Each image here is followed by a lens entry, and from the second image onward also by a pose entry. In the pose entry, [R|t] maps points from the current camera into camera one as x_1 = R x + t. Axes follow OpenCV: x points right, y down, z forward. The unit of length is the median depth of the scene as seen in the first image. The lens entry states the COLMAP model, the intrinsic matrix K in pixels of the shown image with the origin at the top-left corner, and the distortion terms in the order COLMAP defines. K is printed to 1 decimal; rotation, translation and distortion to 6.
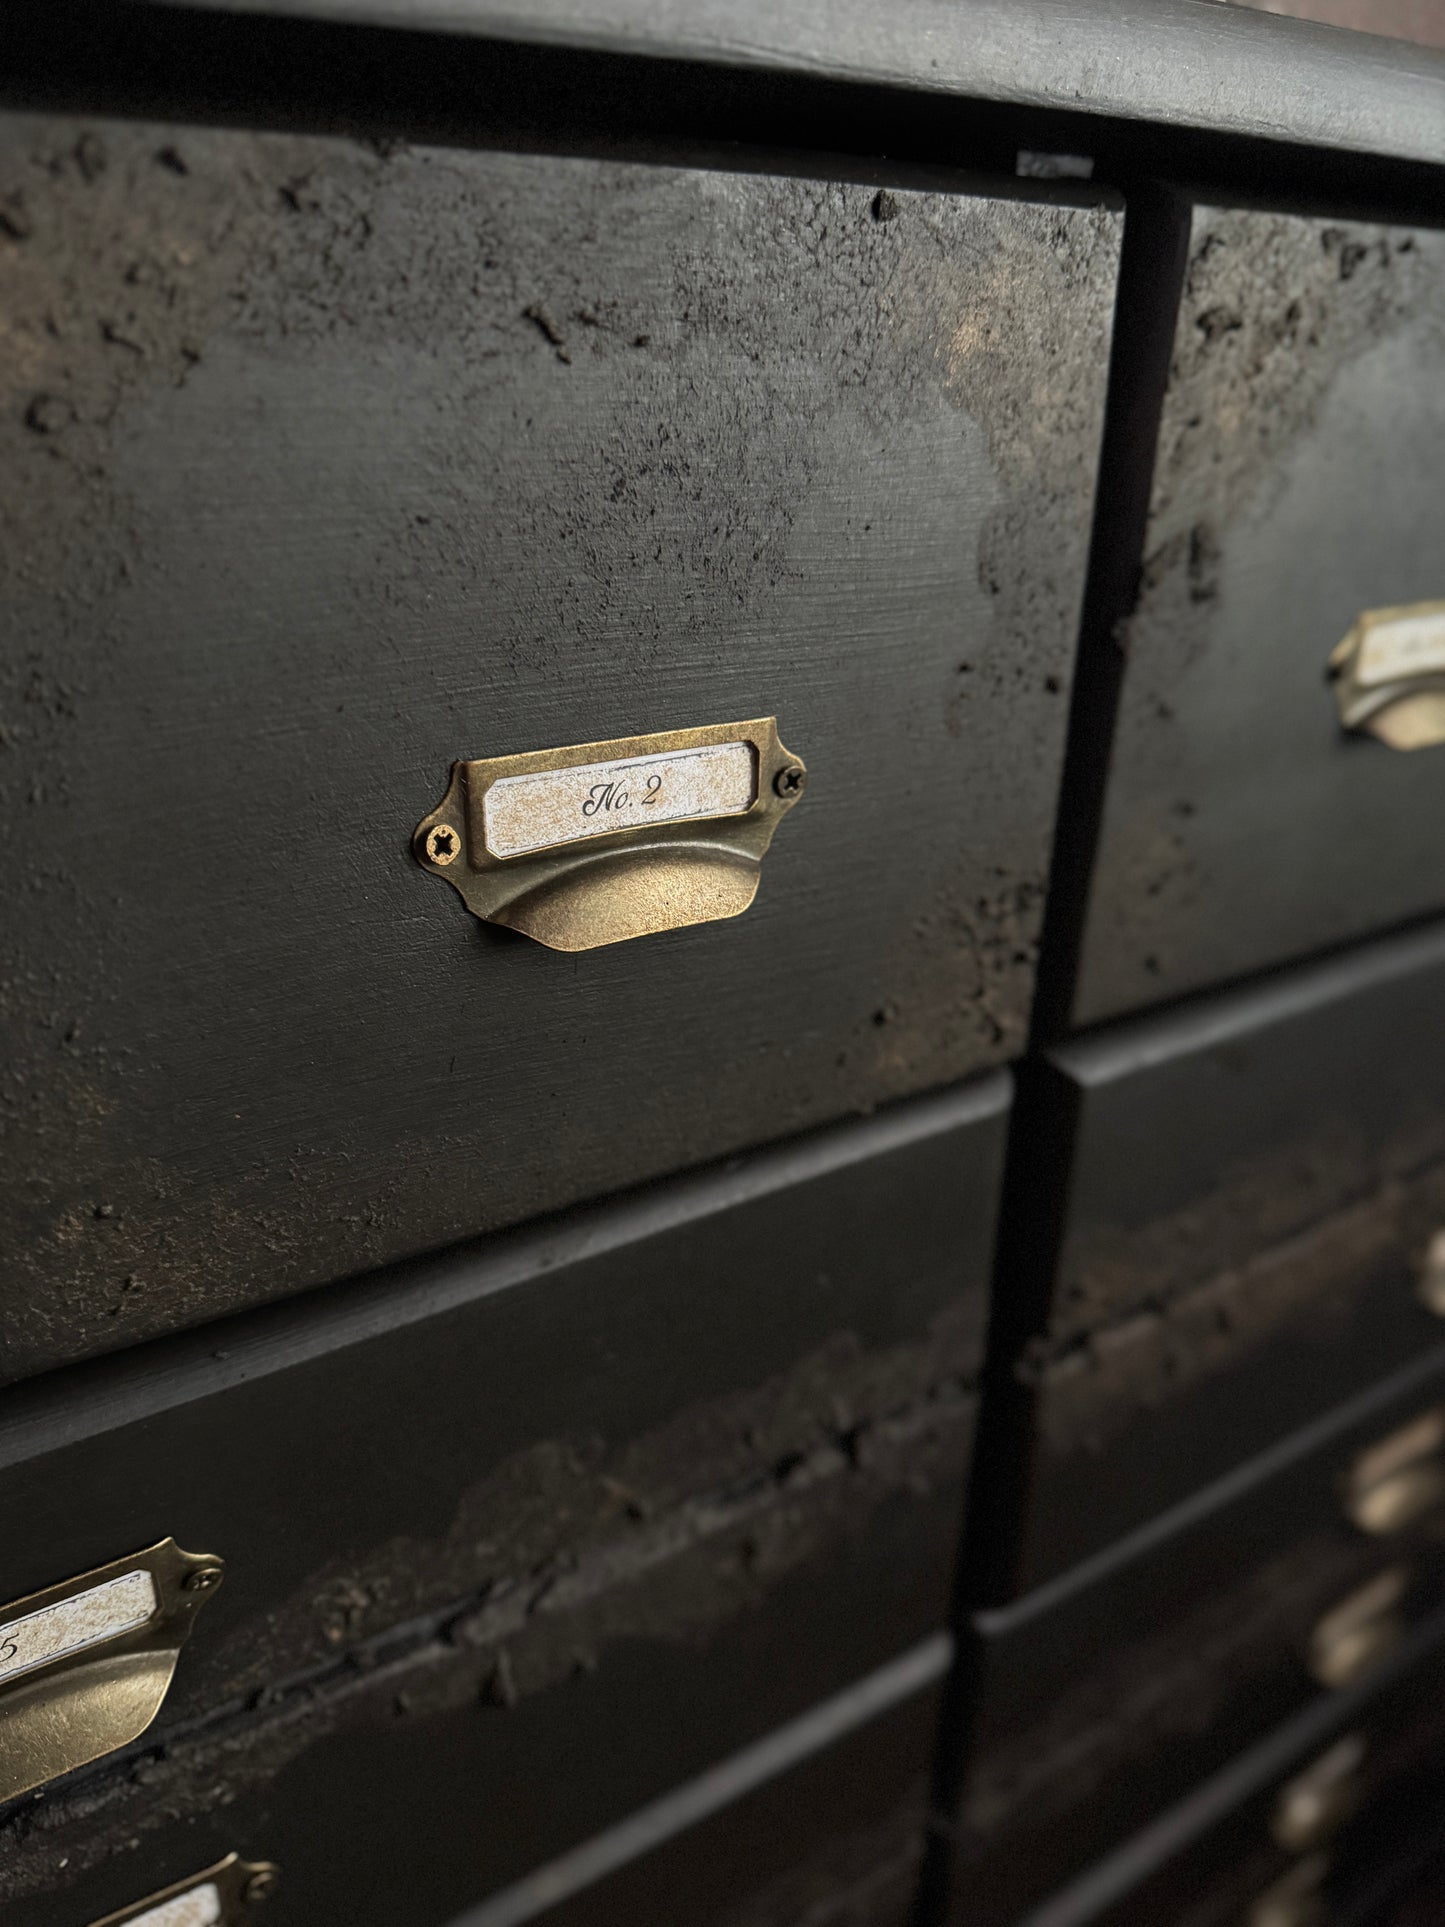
lens RADIAL K [[1420.4, 0, 715.2], [0, 1420.4, 944.4], [0, 0, 1]] dist [-0.024791, -0.015972]
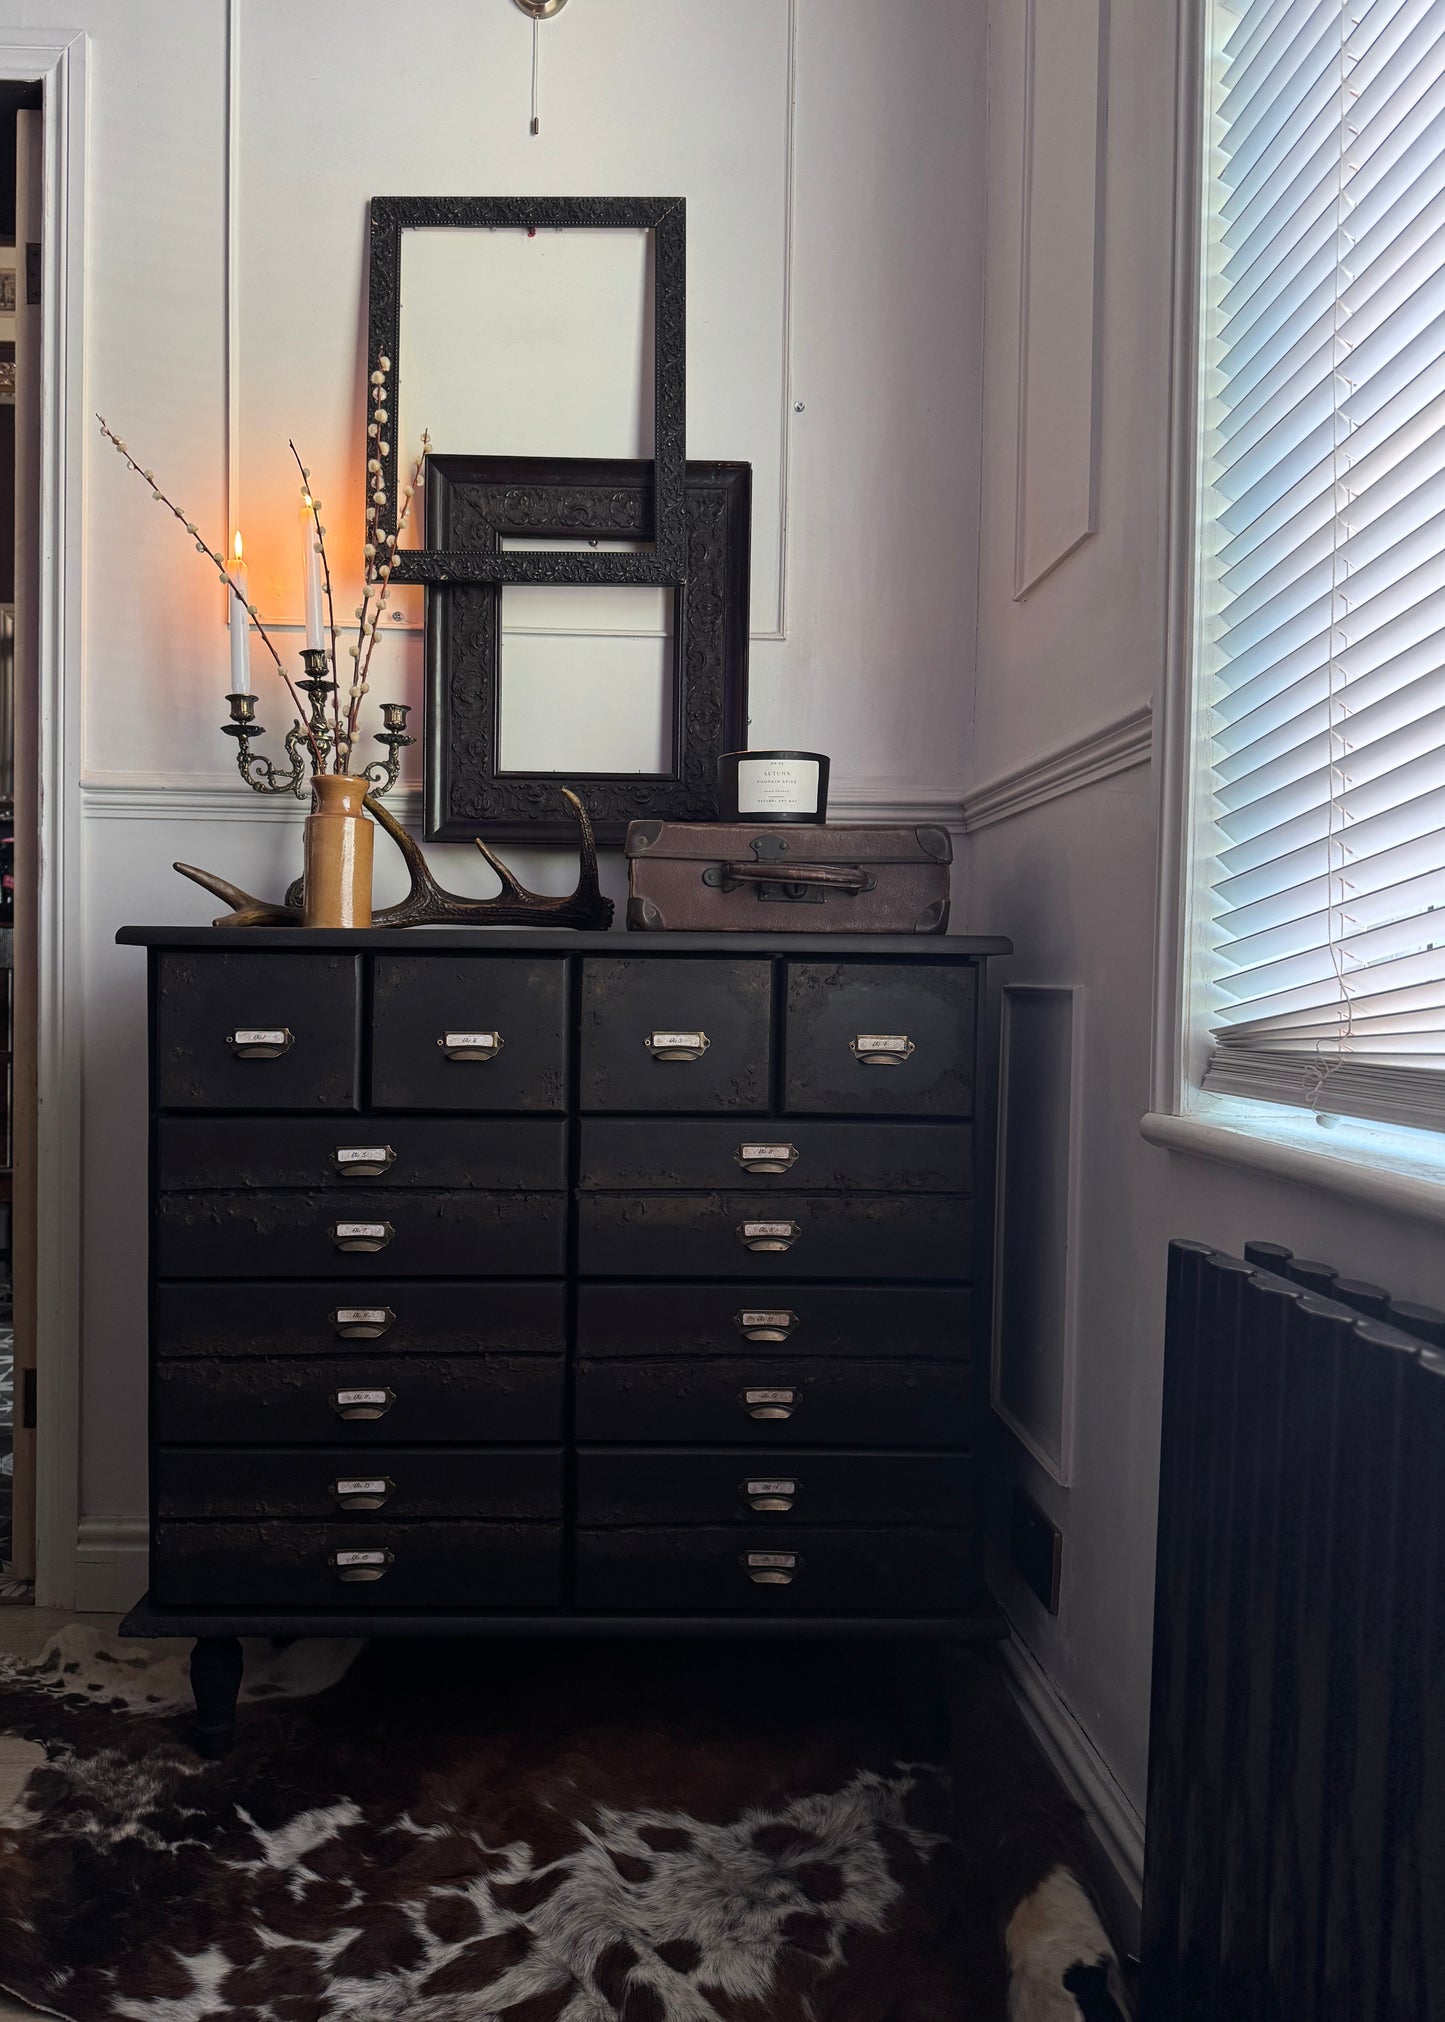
lens RADIAL K [[1416.8, 0, 690.2], [0, 1416.8, 1011.0], [0, 0, 1]] dist [0.059086, -0.097007]
pose [[0.844299, -0.000309, -0.535872, 4.231257], [-0.208270, 0.921193, -0.328674, 1.678773], [0.493744, 0.389105, 0.777698, -3.606523]]
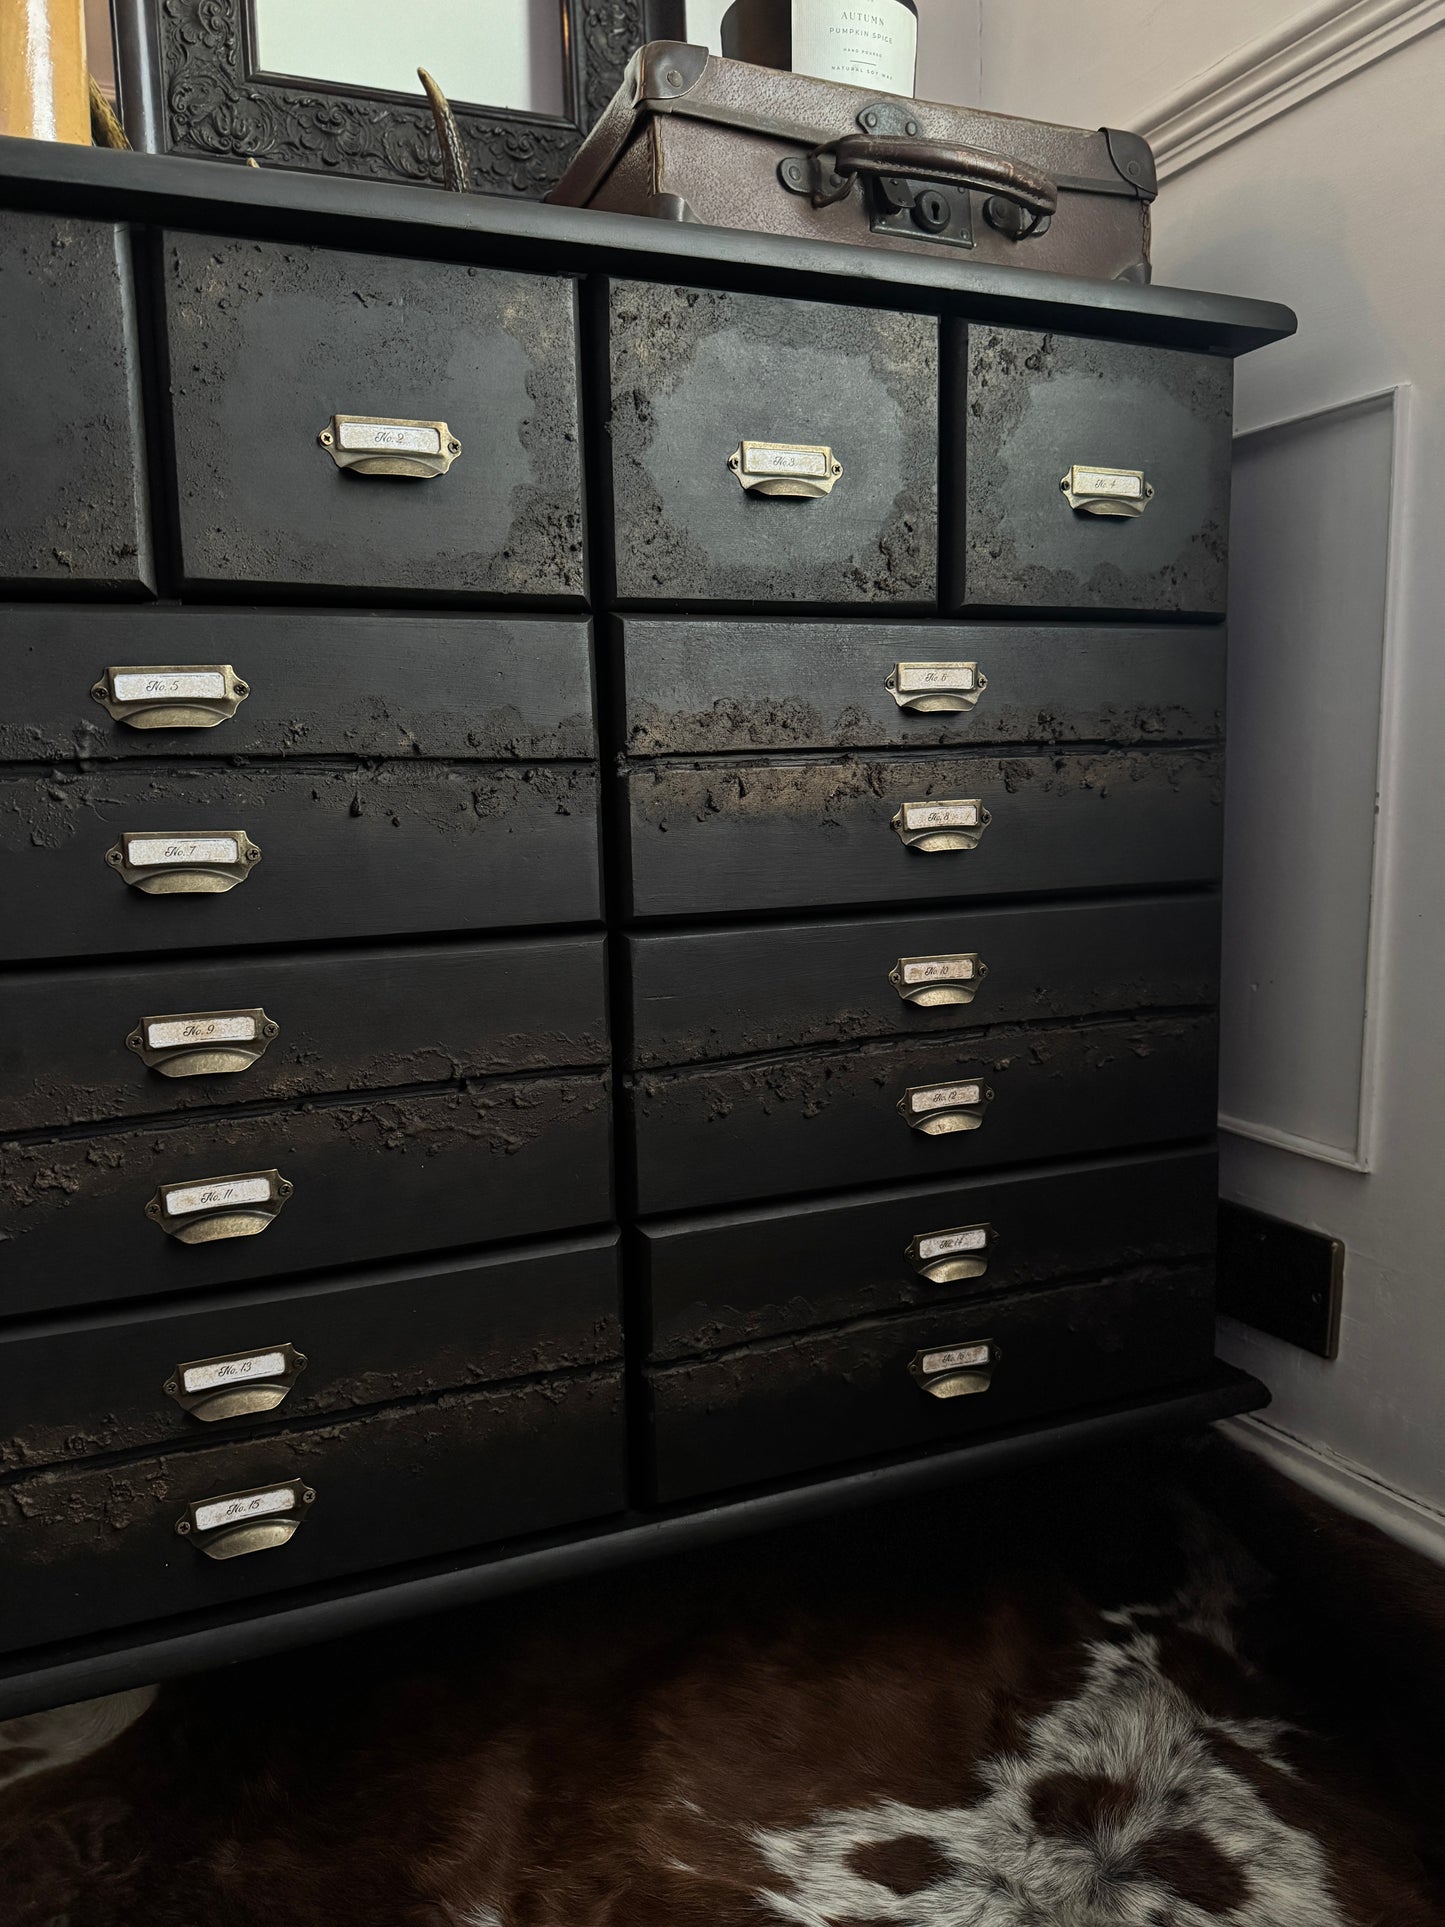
lens RADIAL K [[1364.0, 0, 718.6], [0, 1364.0, 964.6], [0, 0, 1]] dist [0.027275, -0.039333]
pose [[0.979647, -0.019524, -0.199776, 1.197017], [-0.035605, 0.962574, -0.268669, 1.757741], [0.197544, 0.270314, 0.942288, -1.384704]]
